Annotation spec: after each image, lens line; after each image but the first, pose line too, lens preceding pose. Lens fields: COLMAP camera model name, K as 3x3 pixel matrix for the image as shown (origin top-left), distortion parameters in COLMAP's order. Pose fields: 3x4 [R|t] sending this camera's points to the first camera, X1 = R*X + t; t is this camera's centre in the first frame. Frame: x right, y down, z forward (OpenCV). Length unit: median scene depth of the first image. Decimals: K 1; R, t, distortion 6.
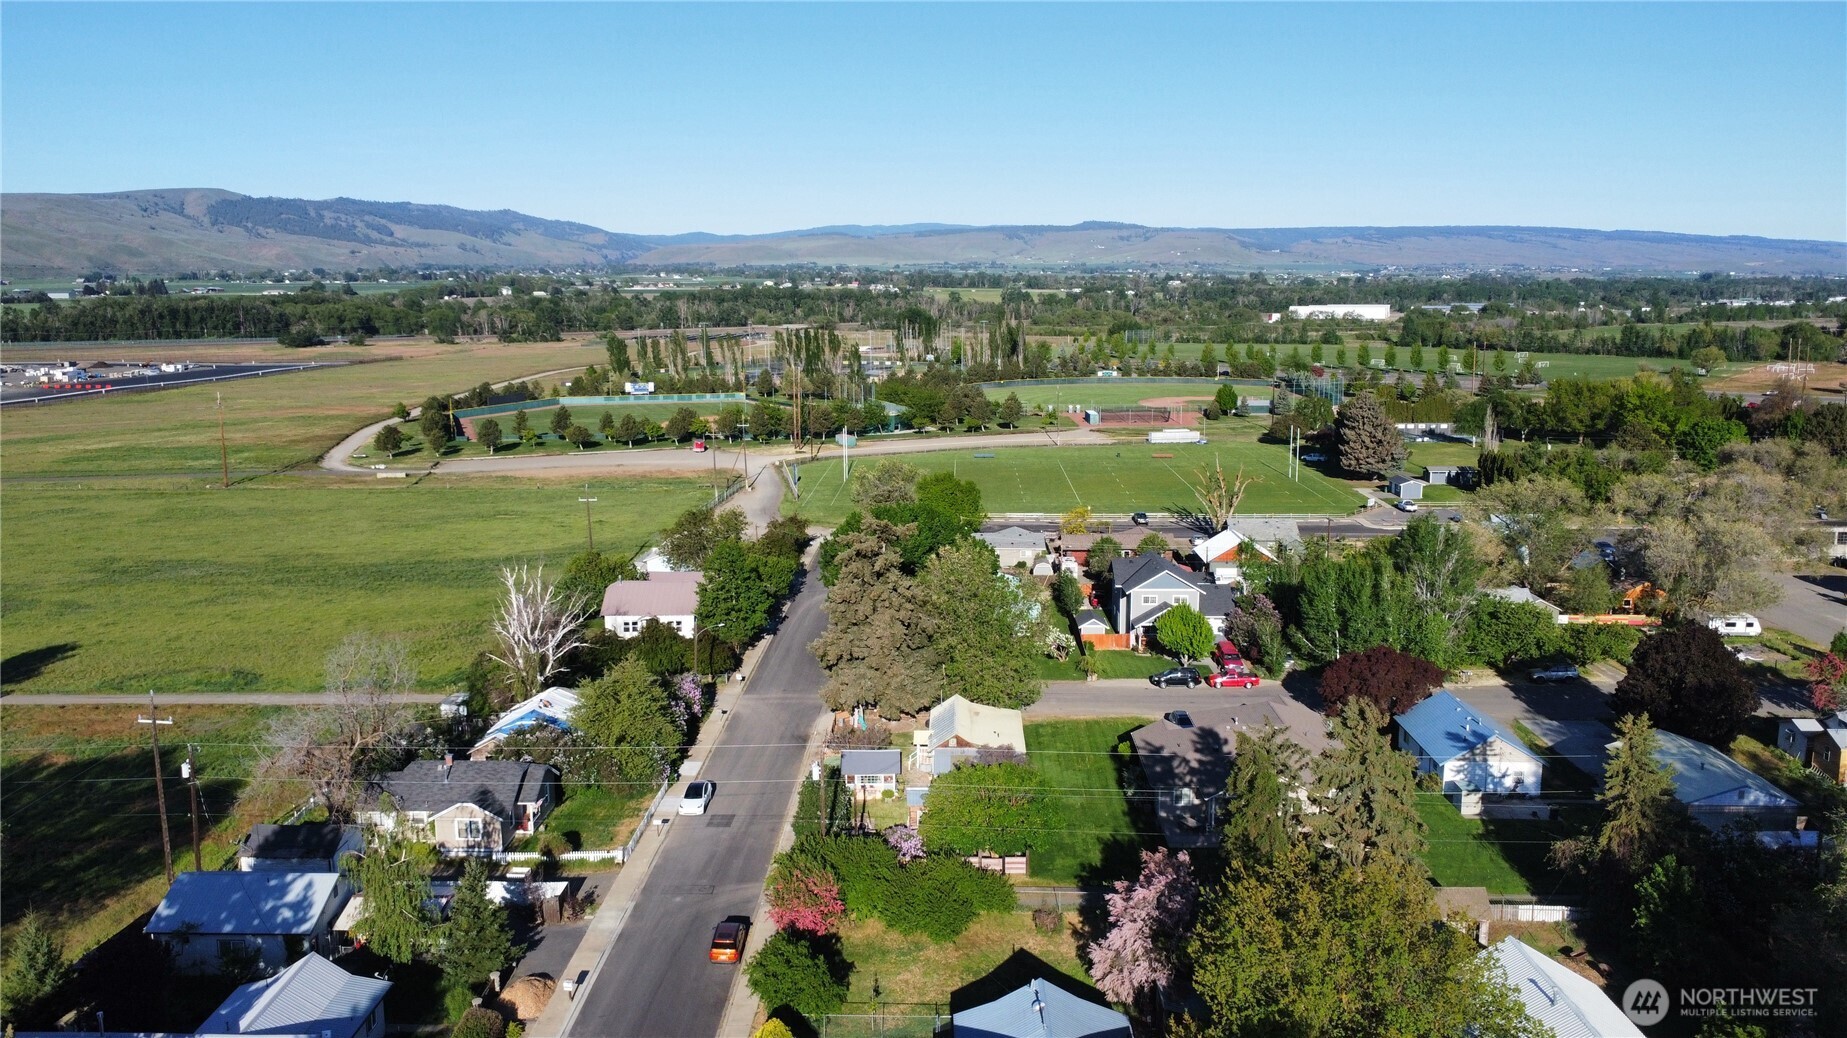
lens RADIAL K [[1384.2, 0, 893.0], [0, 1384.2, 497.5], [0, 0, 1]] dist [0.001575, -0.001464]
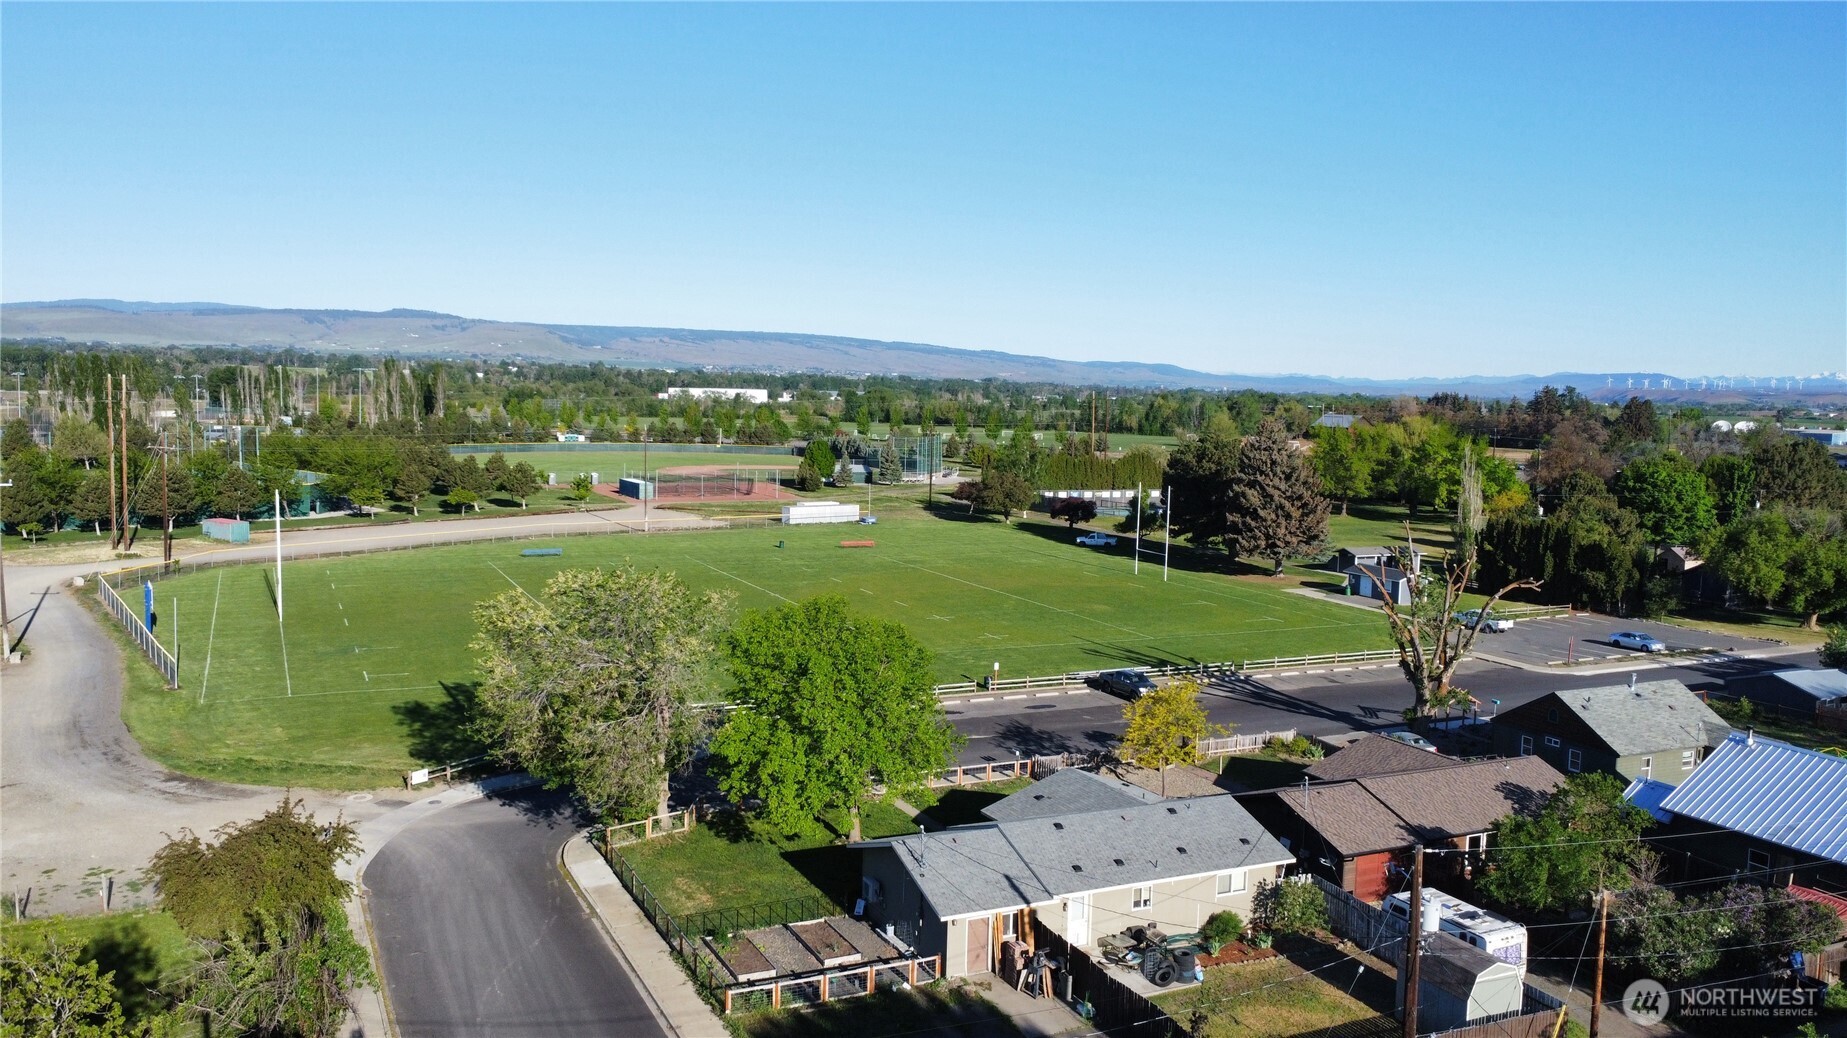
lens RADIAL K [[1384.2, 0, 893.0], [0, 1384.2, 497.5], [0, 0, 1]] dist [0.001575, -0.001464]
pose [[0.884728, -0.009464, 0.466011, -0.016092], [0.041871, 0.997365, -0.059237, -0.003967], [-0.464222, 0.071921, 0.882794, 0.132912]]
